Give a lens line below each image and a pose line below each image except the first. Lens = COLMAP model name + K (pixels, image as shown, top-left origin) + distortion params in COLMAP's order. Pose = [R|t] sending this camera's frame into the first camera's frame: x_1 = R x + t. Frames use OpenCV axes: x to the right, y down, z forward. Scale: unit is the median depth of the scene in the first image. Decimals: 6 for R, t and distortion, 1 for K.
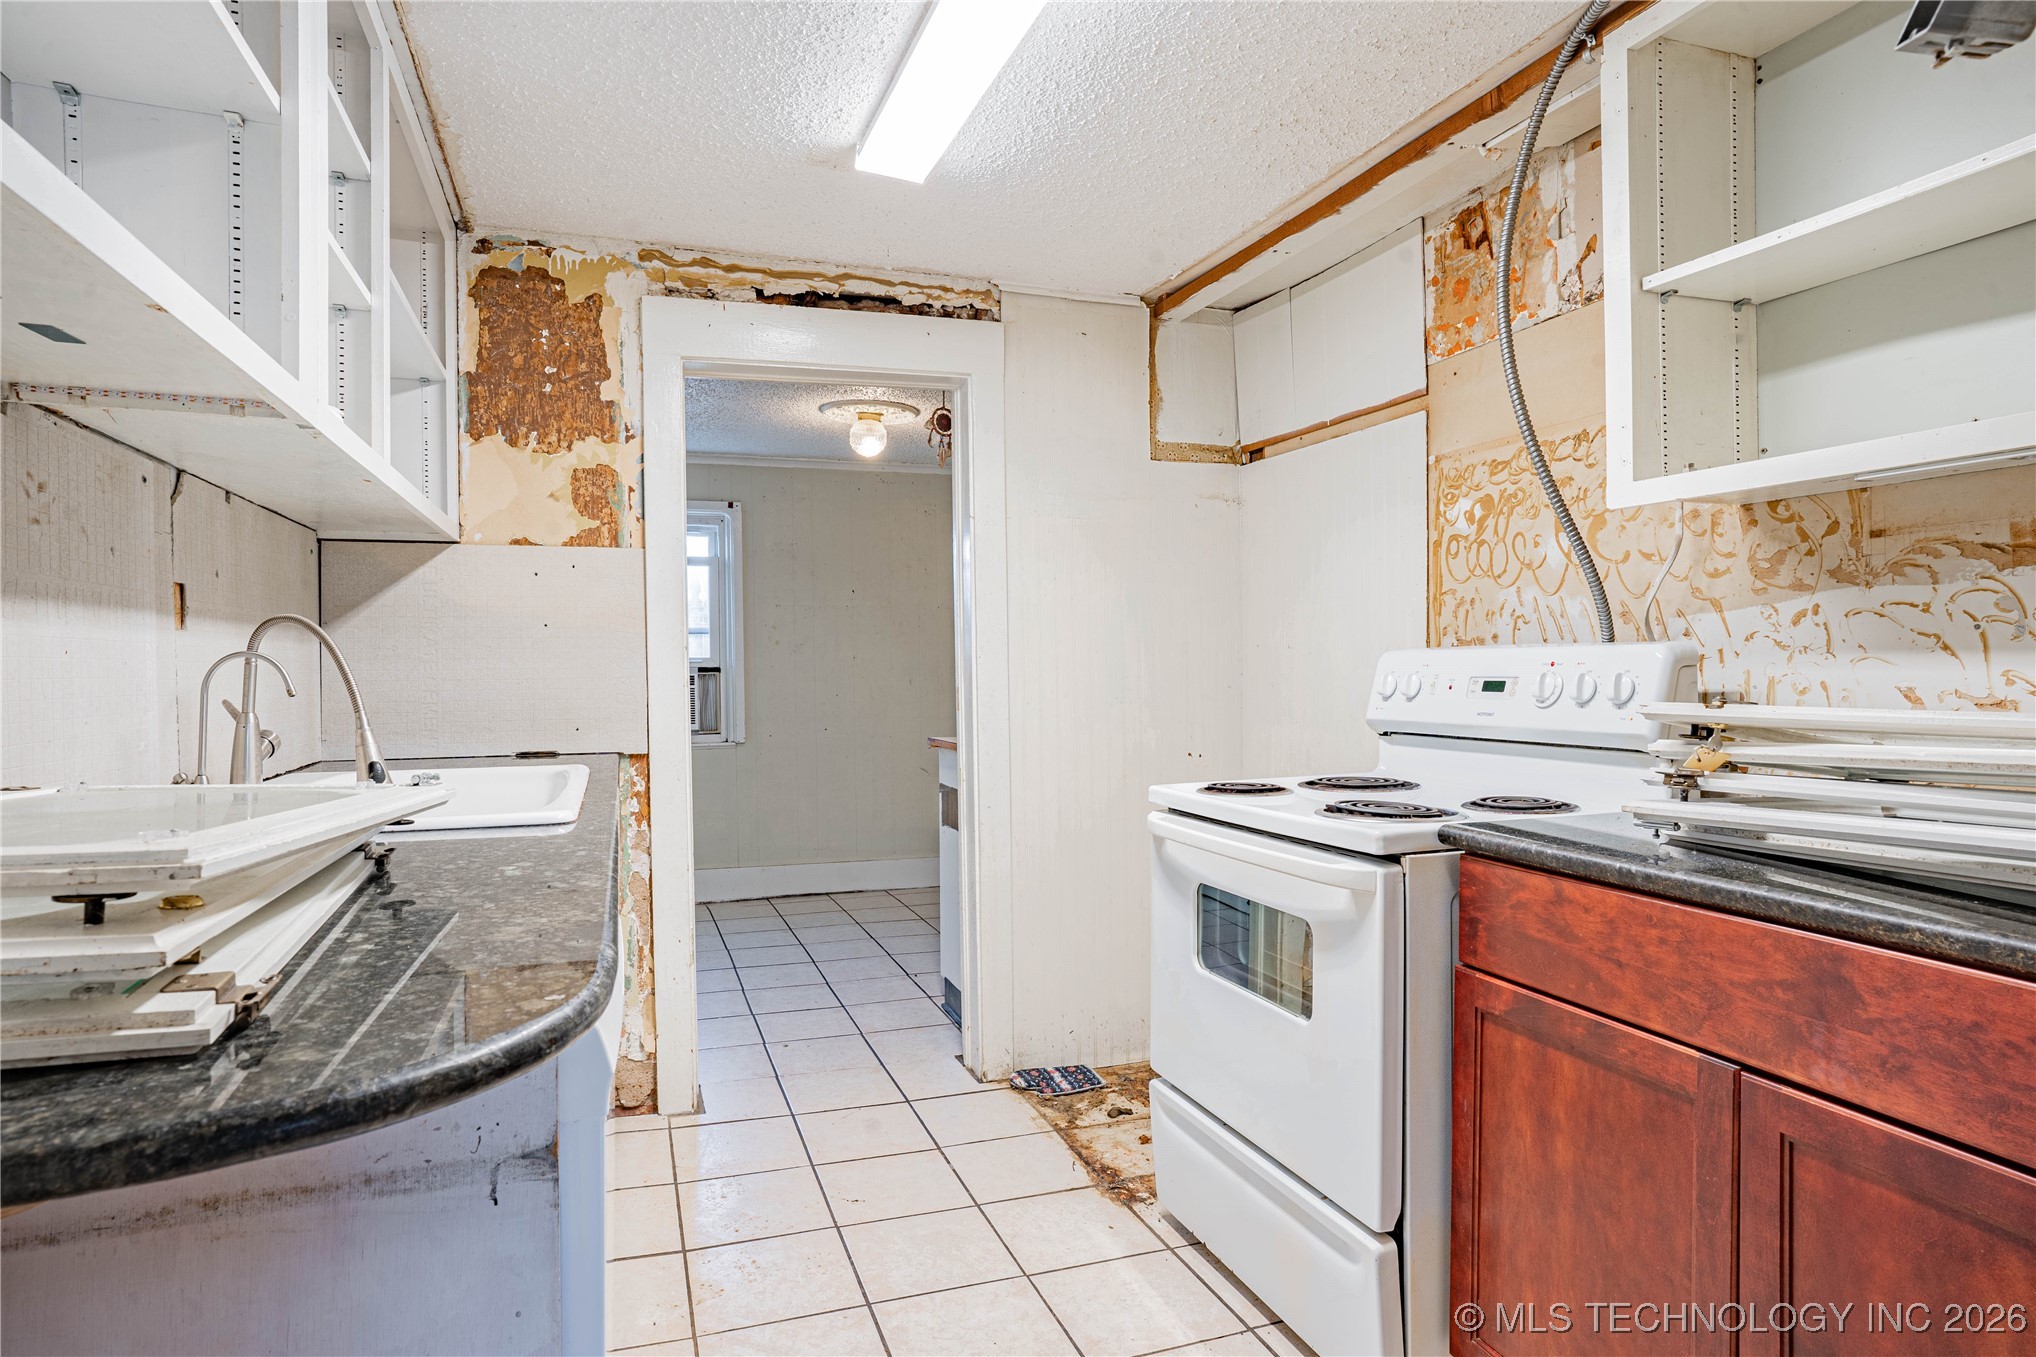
lens RADIAL K [[1113.2, 0, 1019.9], [0, 1113.2, 676.7], [0, 0, 1]] dist [-0.046838, 0.033334]
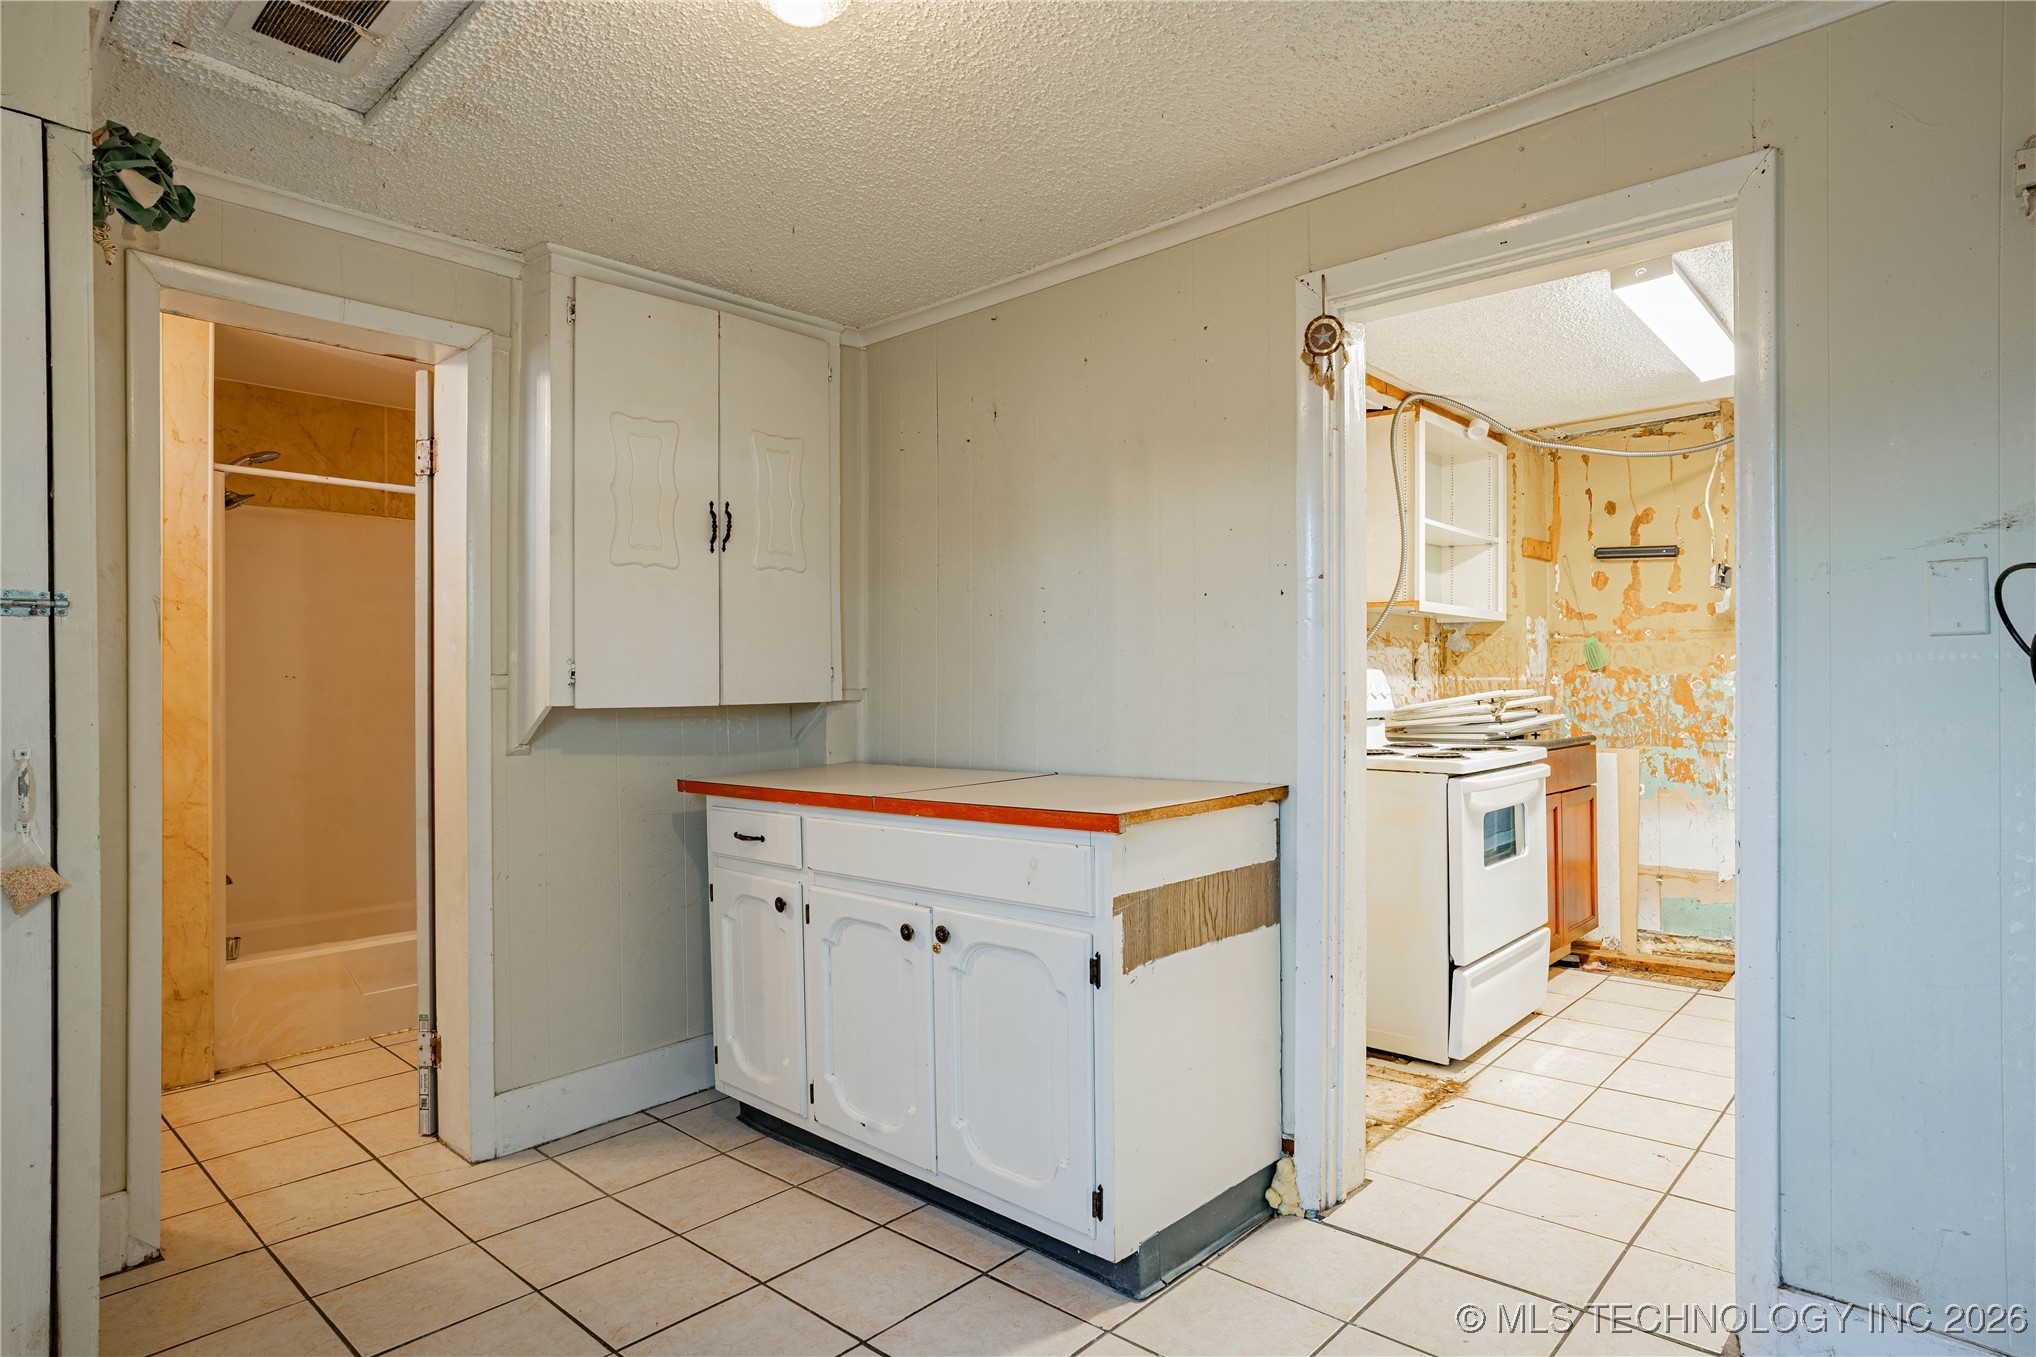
lens RADIAL K [[1113.2, 0, 1019.9], [0, 1113.2, 676.7], [0, 0, 1]] dist [-0.046838, 0.033334]
pose [[-0.457999, 0.016216, 0.888805, -0.723899], [0.019875, 0.999770, -0.007998, -0.007575], [-0.888731, 0.014002, -0.458216, 1.784421]]
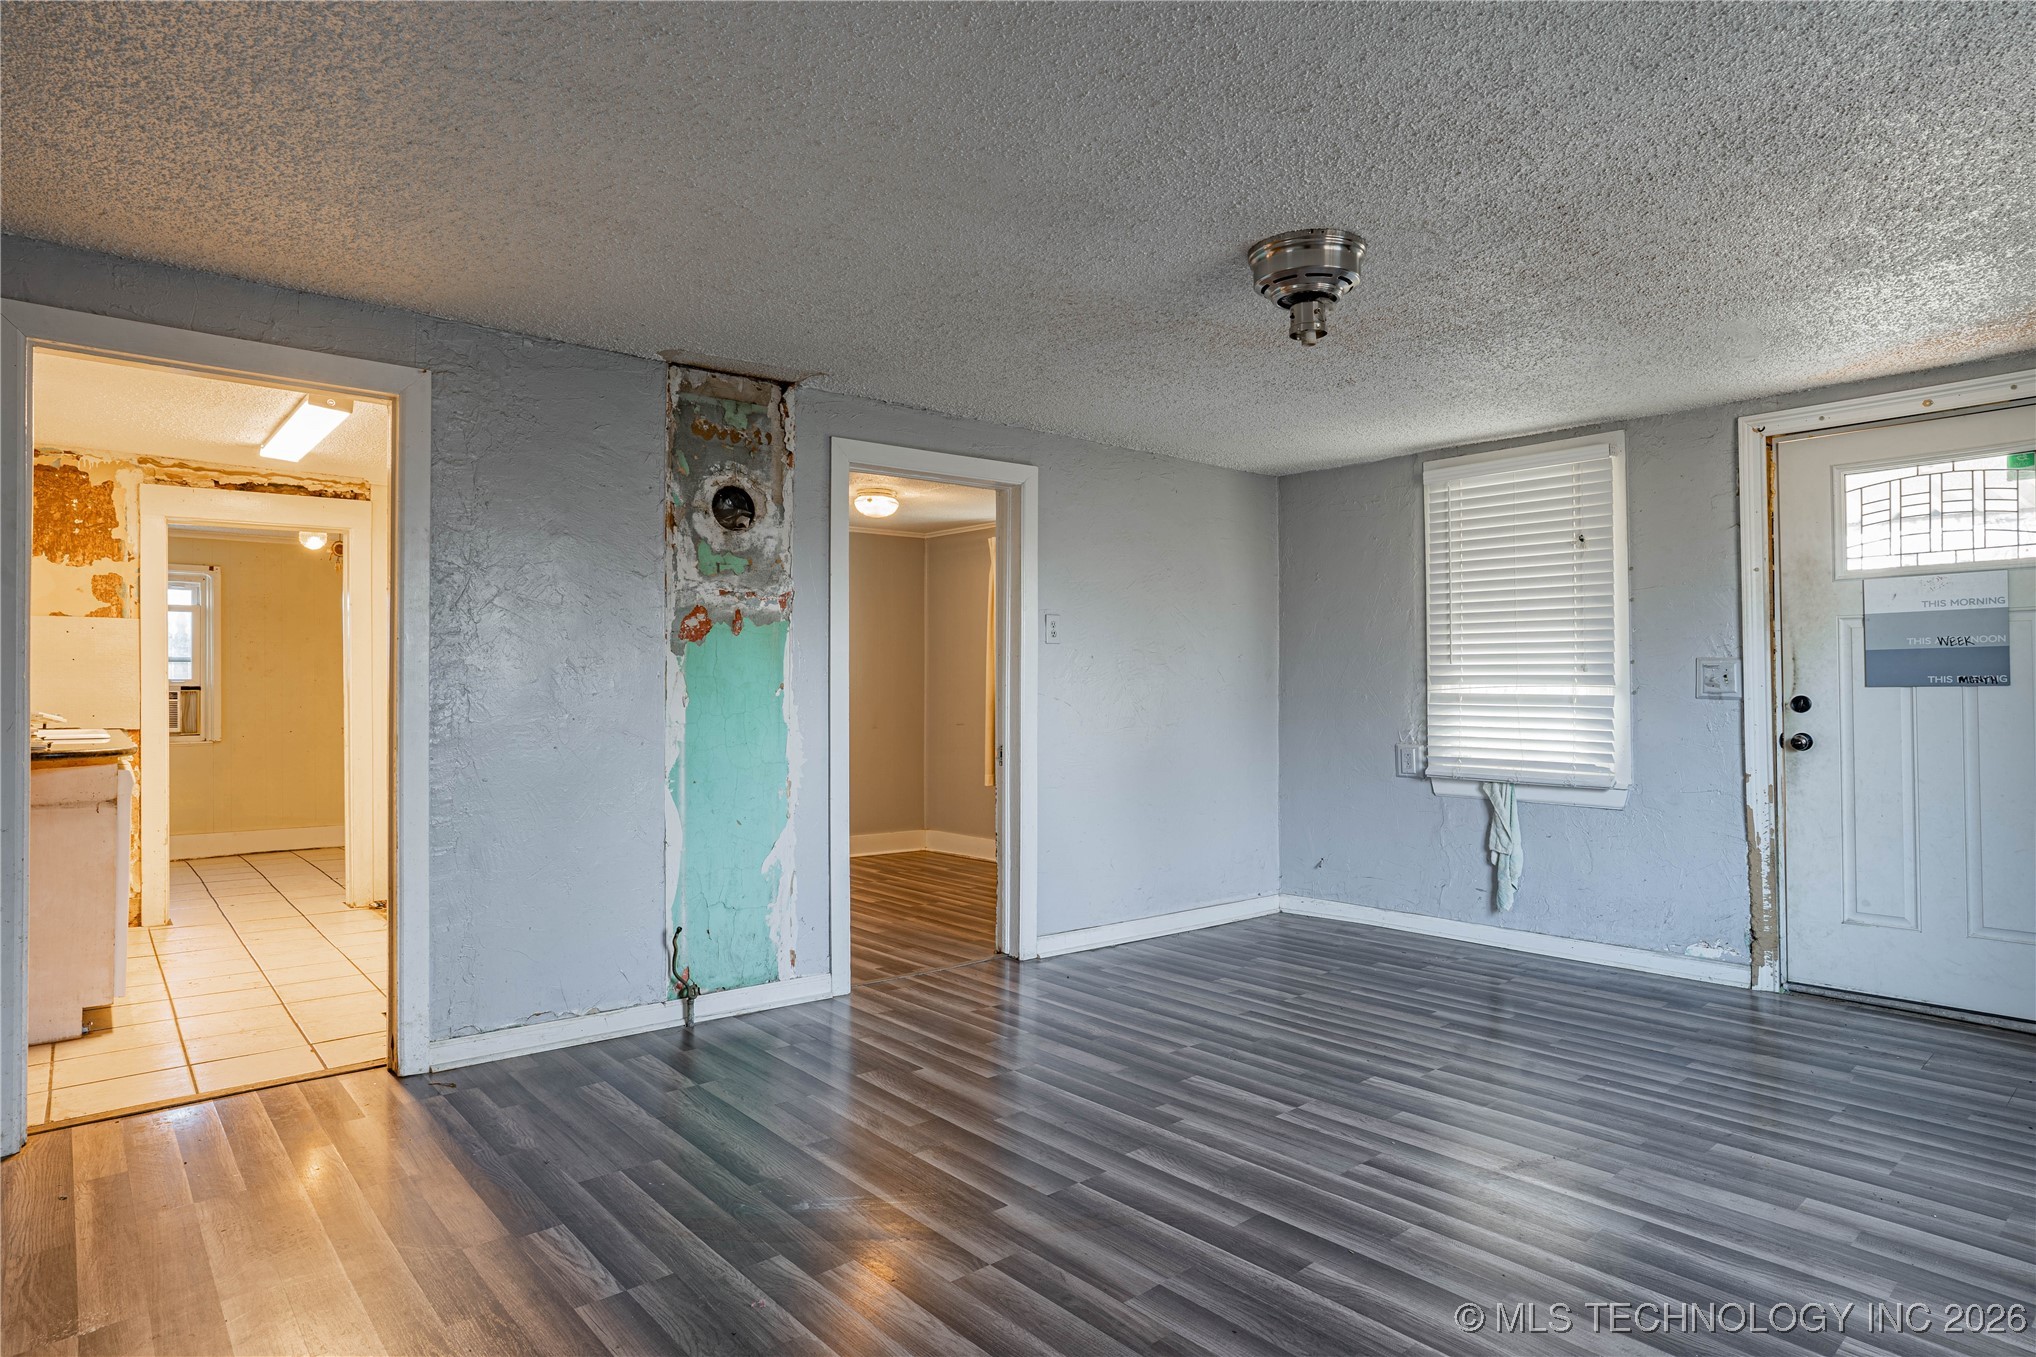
lens RADIAL K [[1113.2, 0, 1019.9], [0, 1113.2, 676.7], [0, 0, 1]] dist [-0.046838, 0.033334]
pose [[0.935358, 0.008444, 0.353601, 0.397197], [0.000355, 0.999692, -0.024813, 0.027373], [-0.353701, 0.023334, 0.935067, -1.249963]]
